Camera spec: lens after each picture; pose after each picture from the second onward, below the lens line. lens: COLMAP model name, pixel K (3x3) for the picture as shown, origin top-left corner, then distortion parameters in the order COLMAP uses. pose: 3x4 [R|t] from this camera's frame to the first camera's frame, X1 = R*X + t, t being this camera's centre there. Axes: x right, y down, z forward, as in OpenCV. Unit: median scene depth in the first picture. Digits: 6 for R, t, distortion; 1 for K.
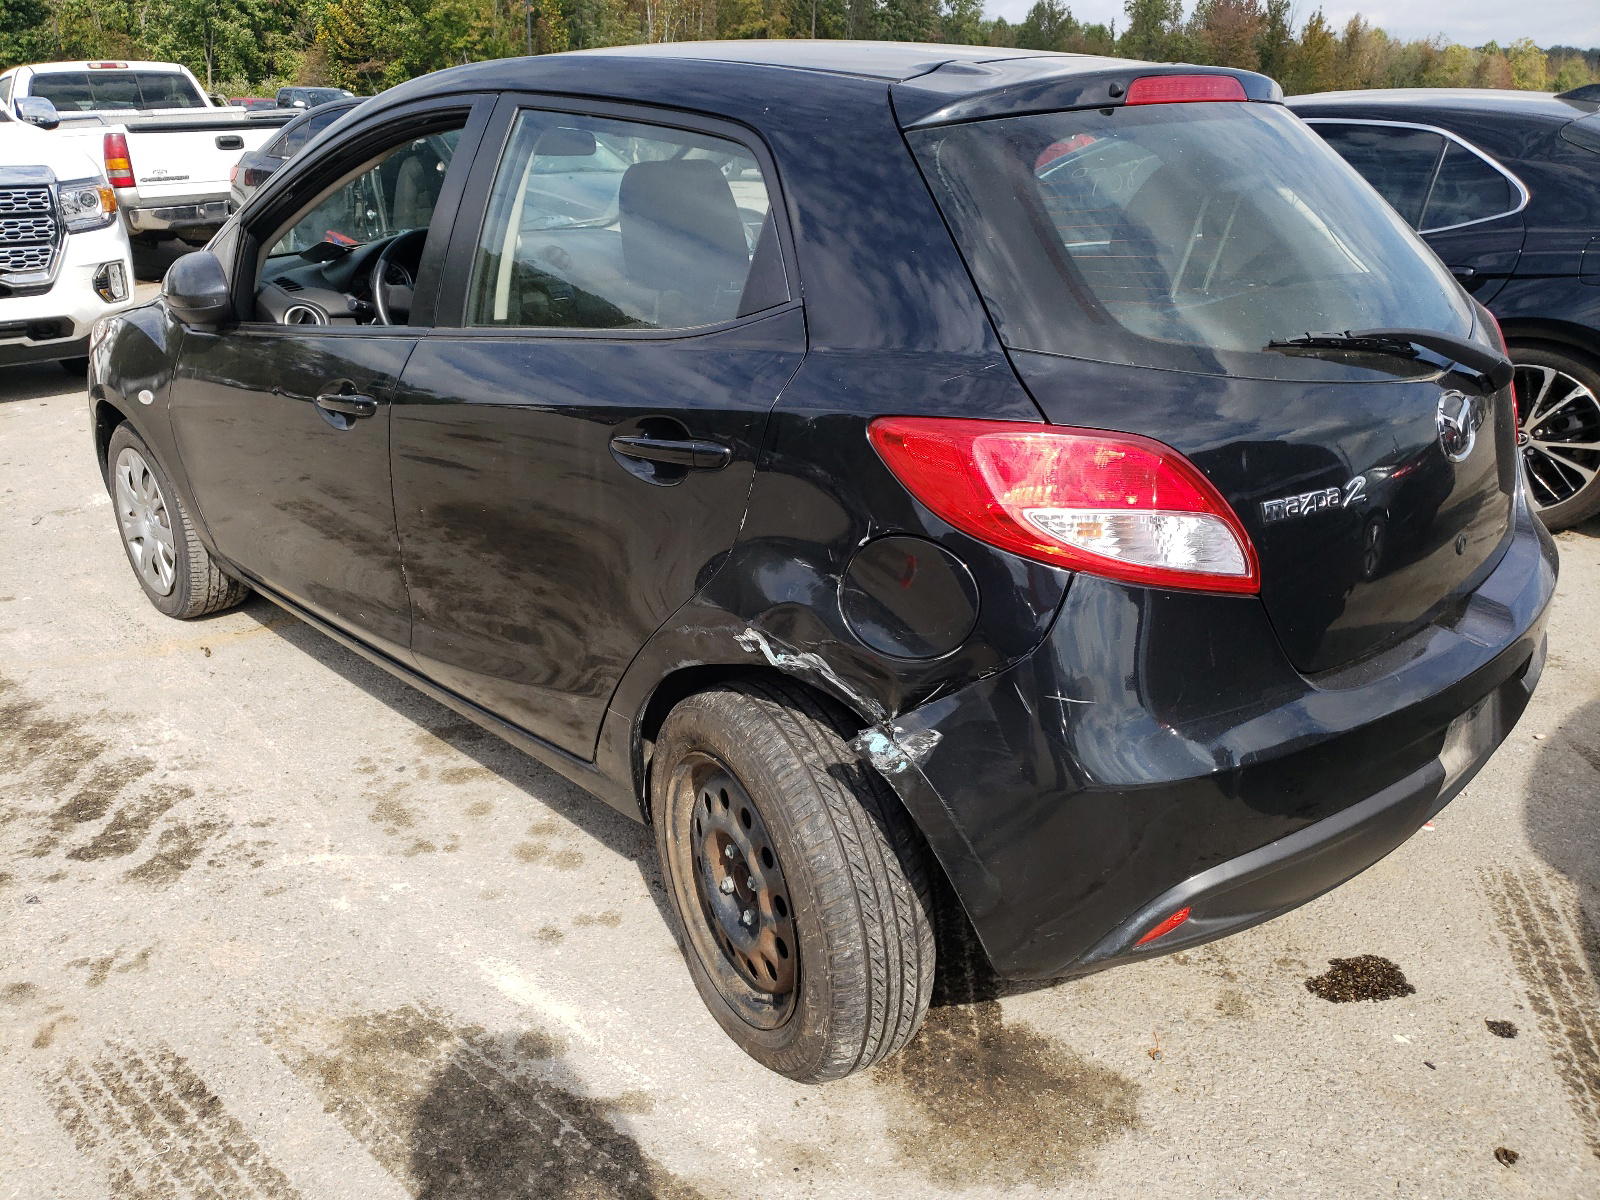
lens RADIAL K [[1193.5, 0, 800.0], [0, 1193.5, 600.0], [0, 0, 1]] dist [0.004881, 0.005304]
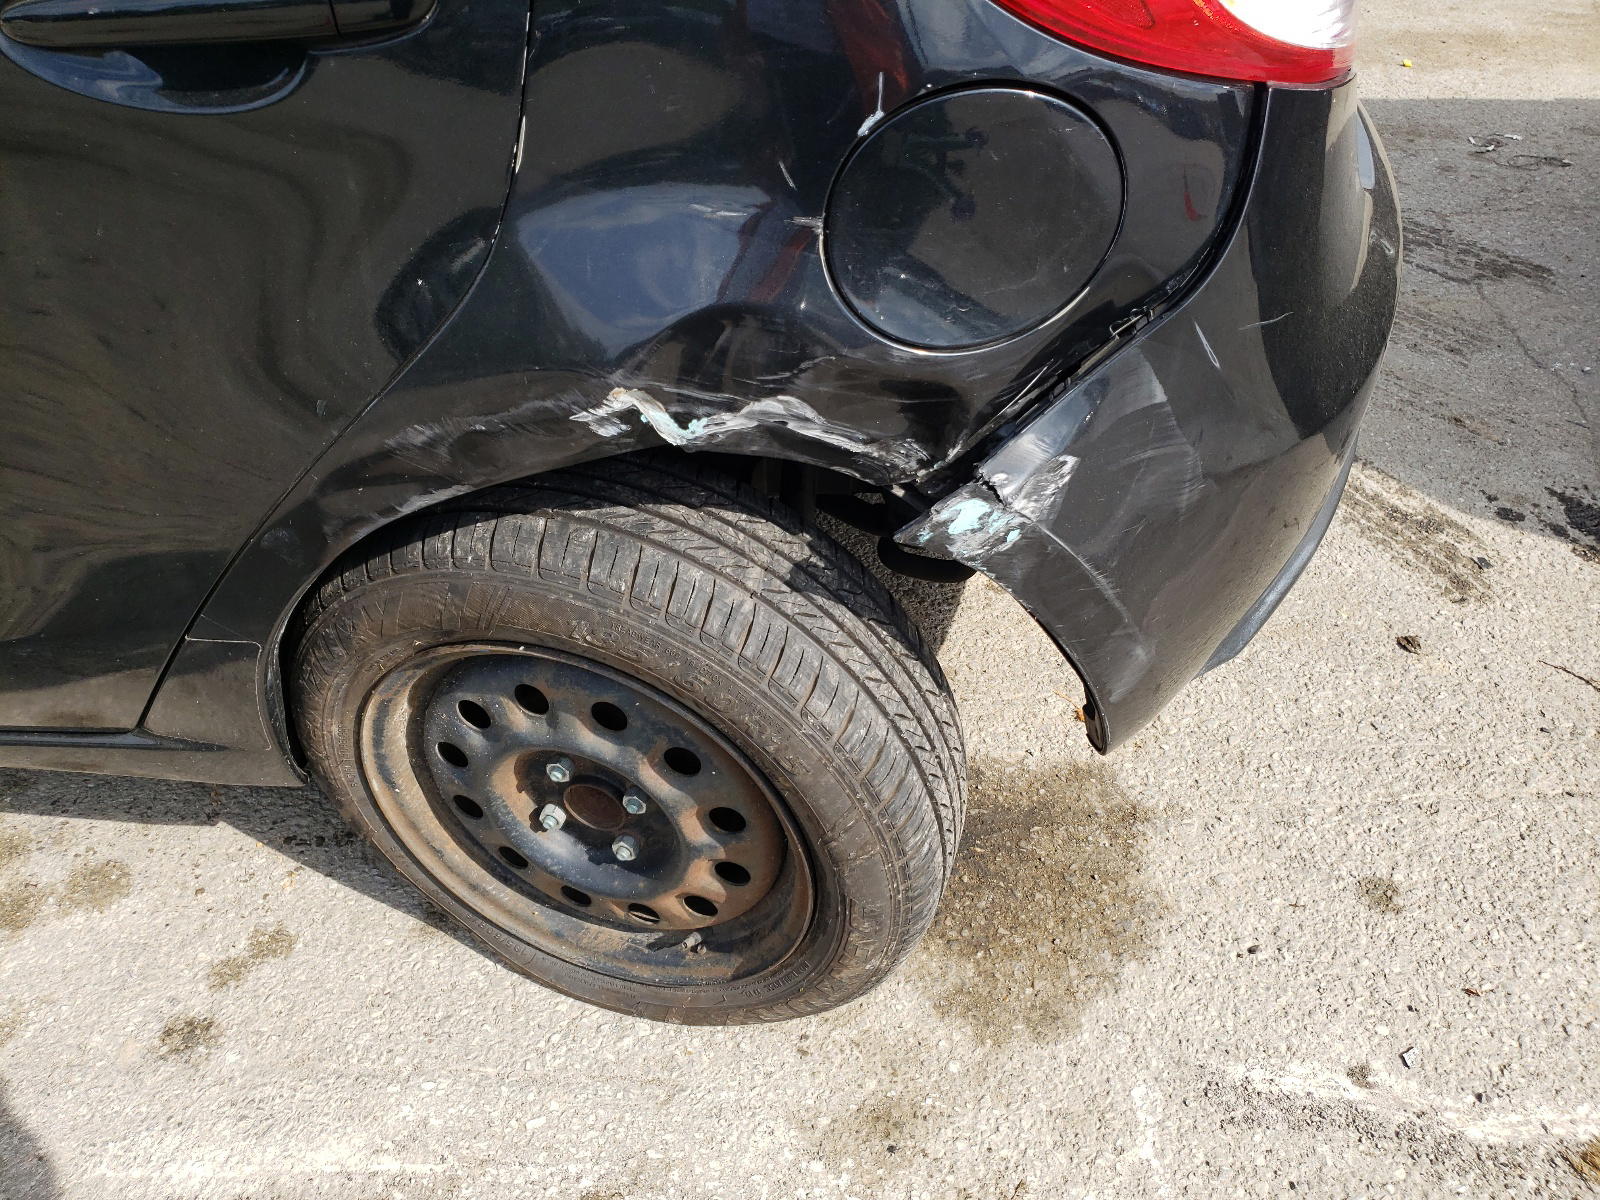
lens RADIAL K [[1235.3, 0, 797.6], [0, 1235.3, 575.1], [0, 0, 1]] dist [0.040026, -0.003484]
pose [[0.767314, -0.415112, 0.488785, -0.228491], [0.238807, 0.892360, 0.382970, -0.071179], [-0.595148, -0.177133, 0.783852, 0.515825]]
